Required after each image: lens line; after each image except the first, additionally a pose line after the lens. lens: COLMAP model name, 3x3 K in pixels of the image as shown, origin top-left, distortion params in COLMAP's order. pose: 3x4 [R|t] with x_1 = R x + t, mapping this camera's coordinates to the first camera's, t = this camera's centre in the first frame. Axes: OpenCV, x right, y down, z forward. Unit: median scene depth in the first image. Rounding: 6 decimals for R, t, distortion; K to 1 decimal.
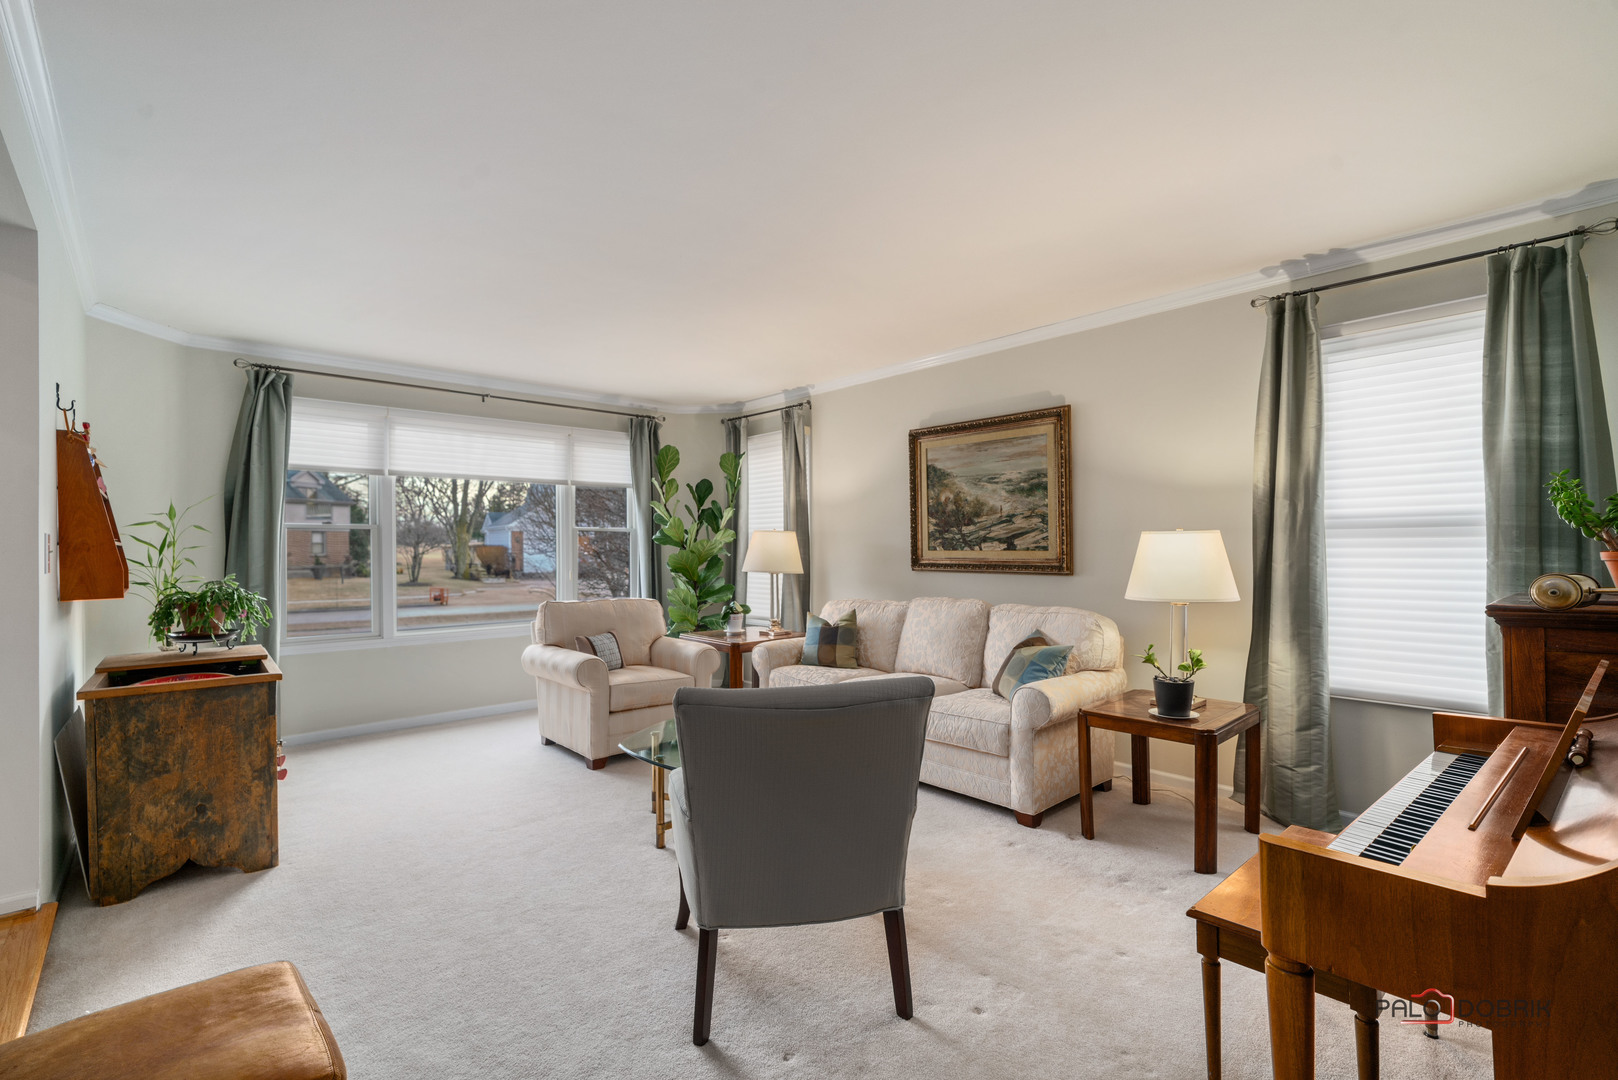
lens RADIAL K [[739.9, 0, 808.2], [0, 739.9, 544.2], [0, 0, 1]] dist [0.001331, 0.000923]
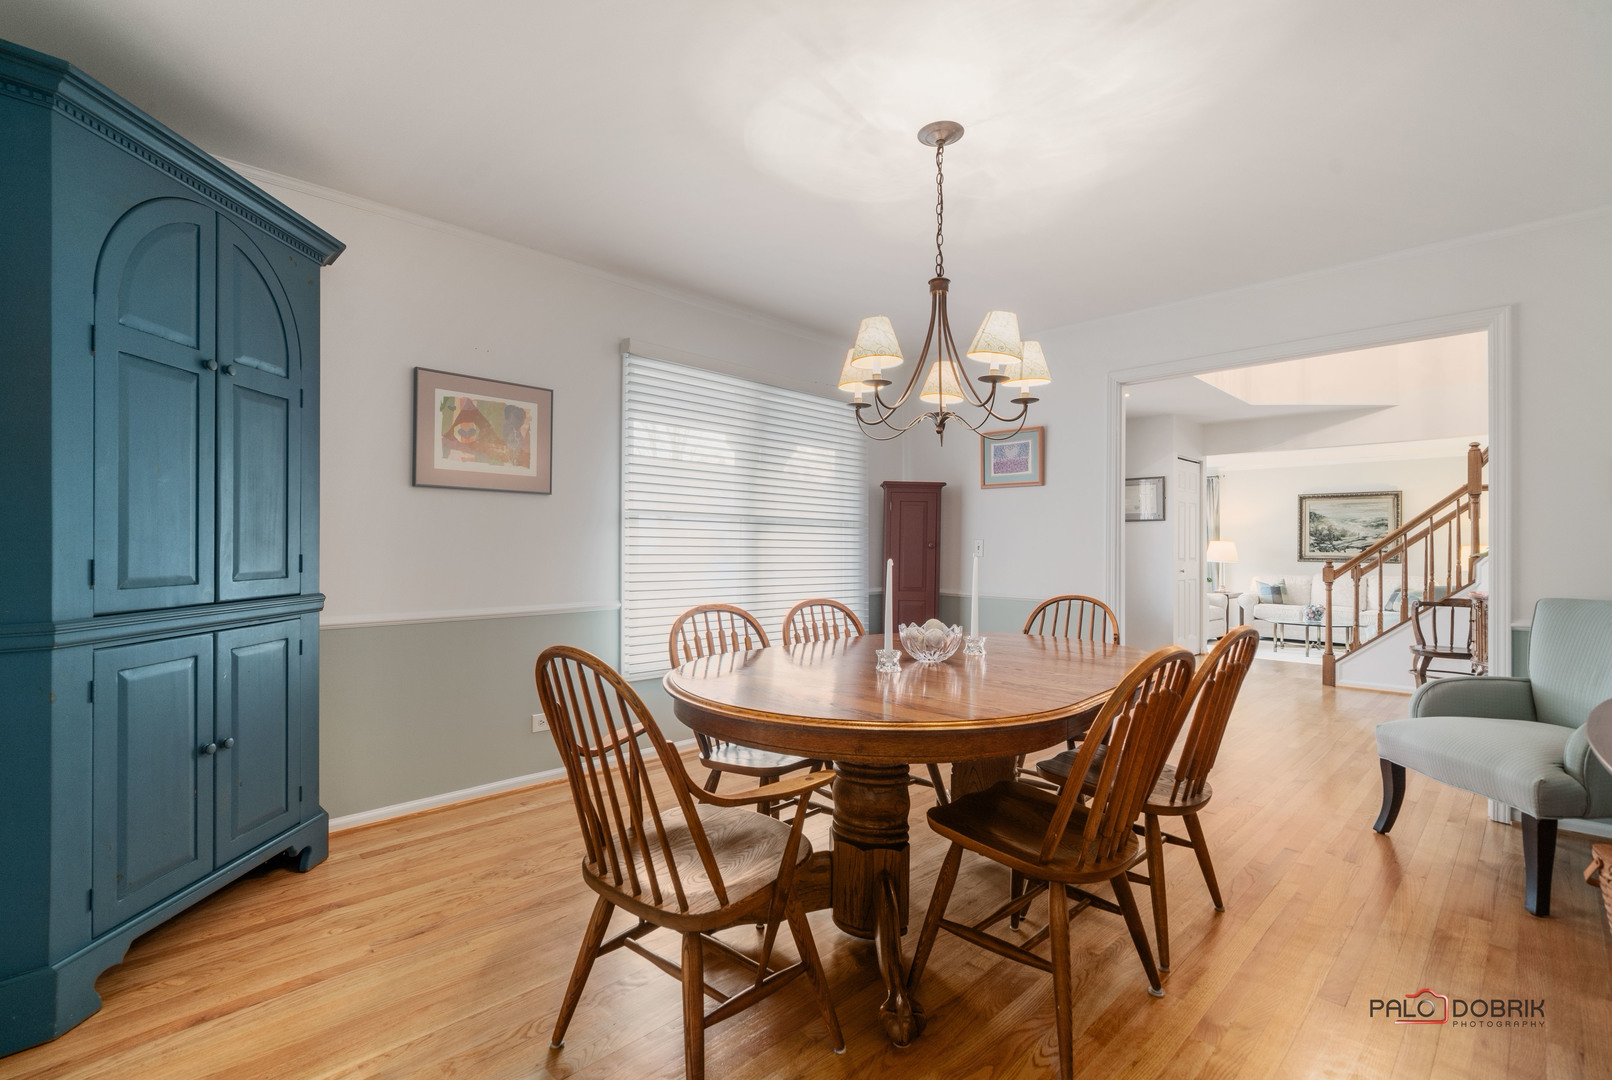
lens RADIAL K [[737.1, 0, 812.4], [0, 737.1, 540.1], [0, 0, 1]] dist [0.001331, 0.000923]
pose [[0.998779, 0.011491, 0.048041, -1.420501], [-0.011247, 0.999922, -0.005355, 0.001419], [-0.048099, 0.004808, 0.998831, -1.086618]]
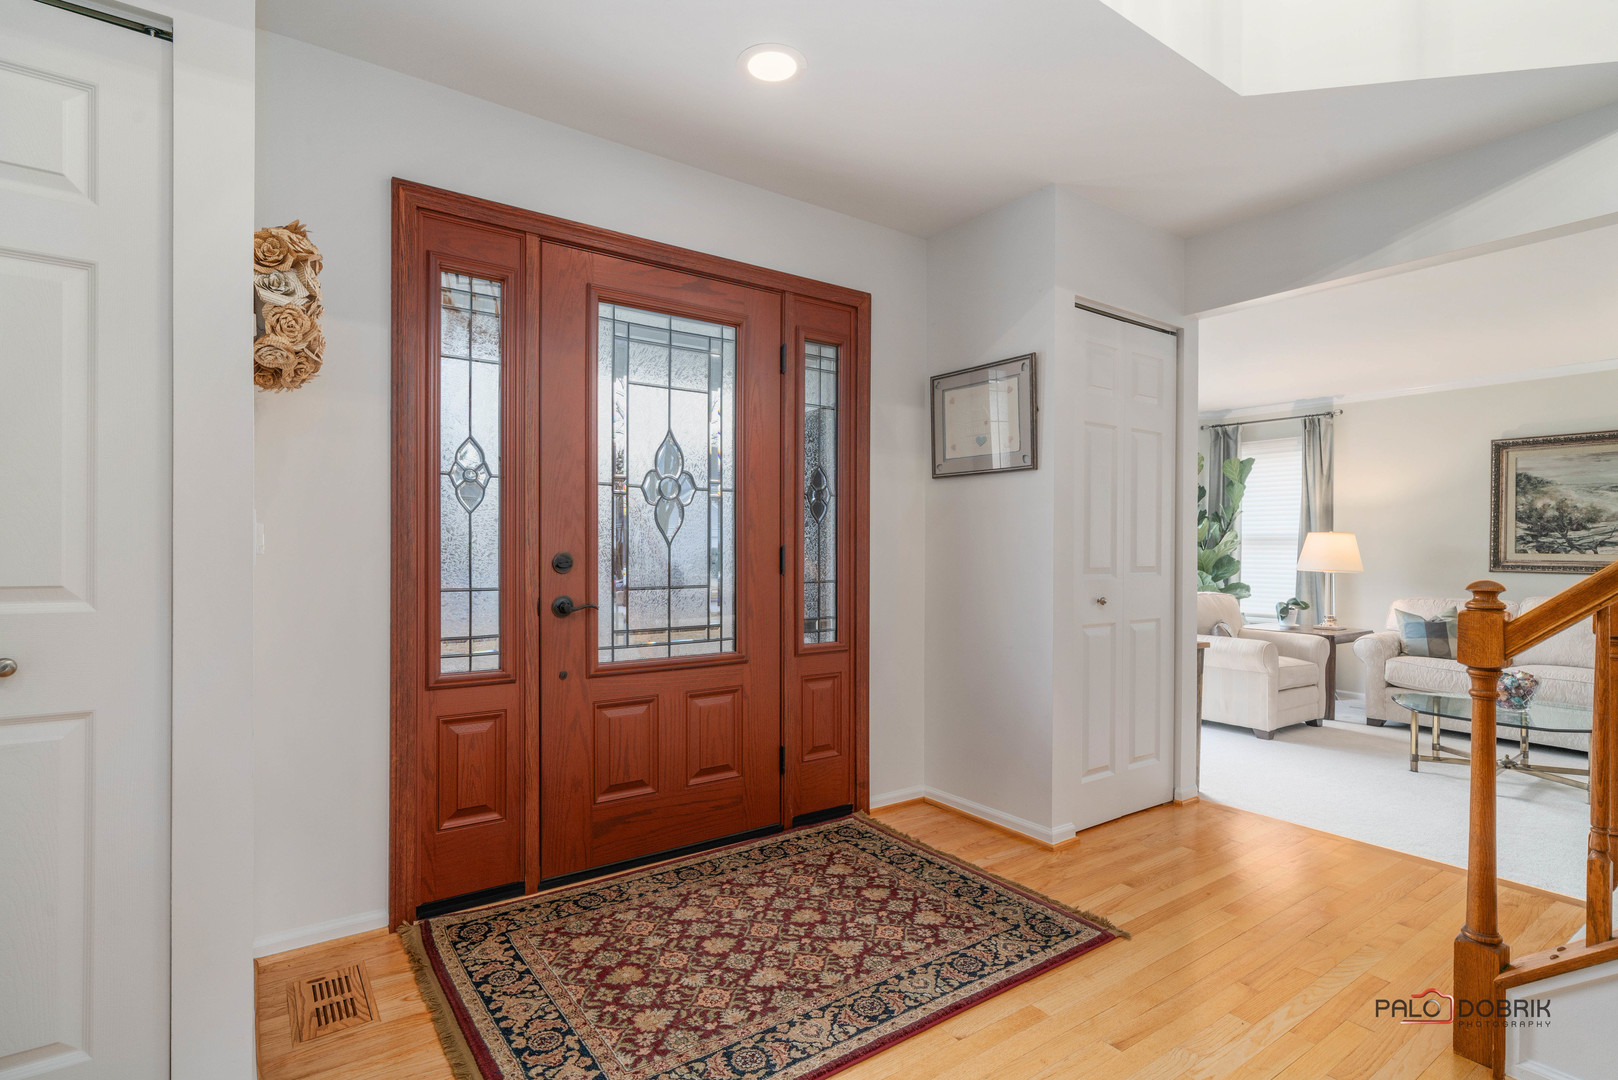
lens RADIAL K [[816.9, 0, 795.5], [0, 816.9, 547.7], [0, 0, 1]] dist [0.006414, 0.001067]
pose [[0.993984, 0.012302, -0.108828, -0.772538], [-0.011530, 0.999904, 0.007717, 0.003248], [0.108913, -0.006416, 0.994031, -0.302463]]
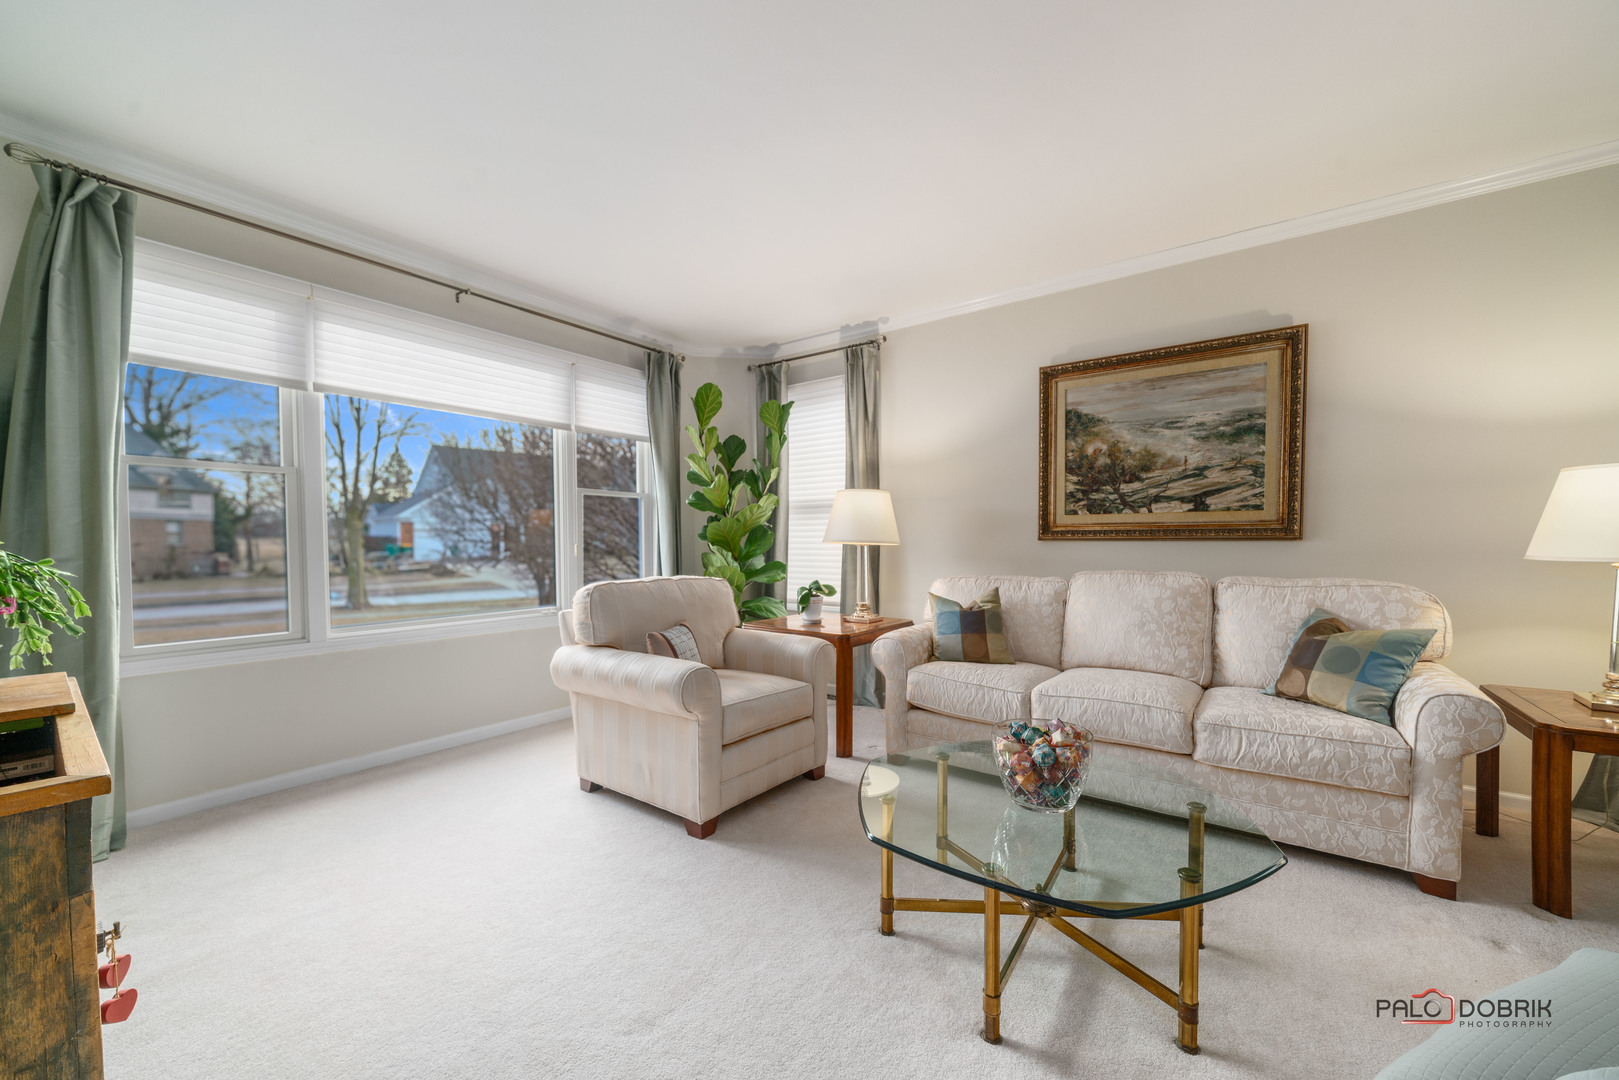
lens RADIAL K [[629.9, 0, 806.0], [0, 629.9, 555.7], [0, 0, 1]] dist [0.001127, -0.000709]
pose [[0.979378, -0.002875, 0.202016, -0.271555], [-0.002359, 0.999668, 0.025663, 0.037864], [-0.202023, -0.025610, 0.979046, 0.389880]]
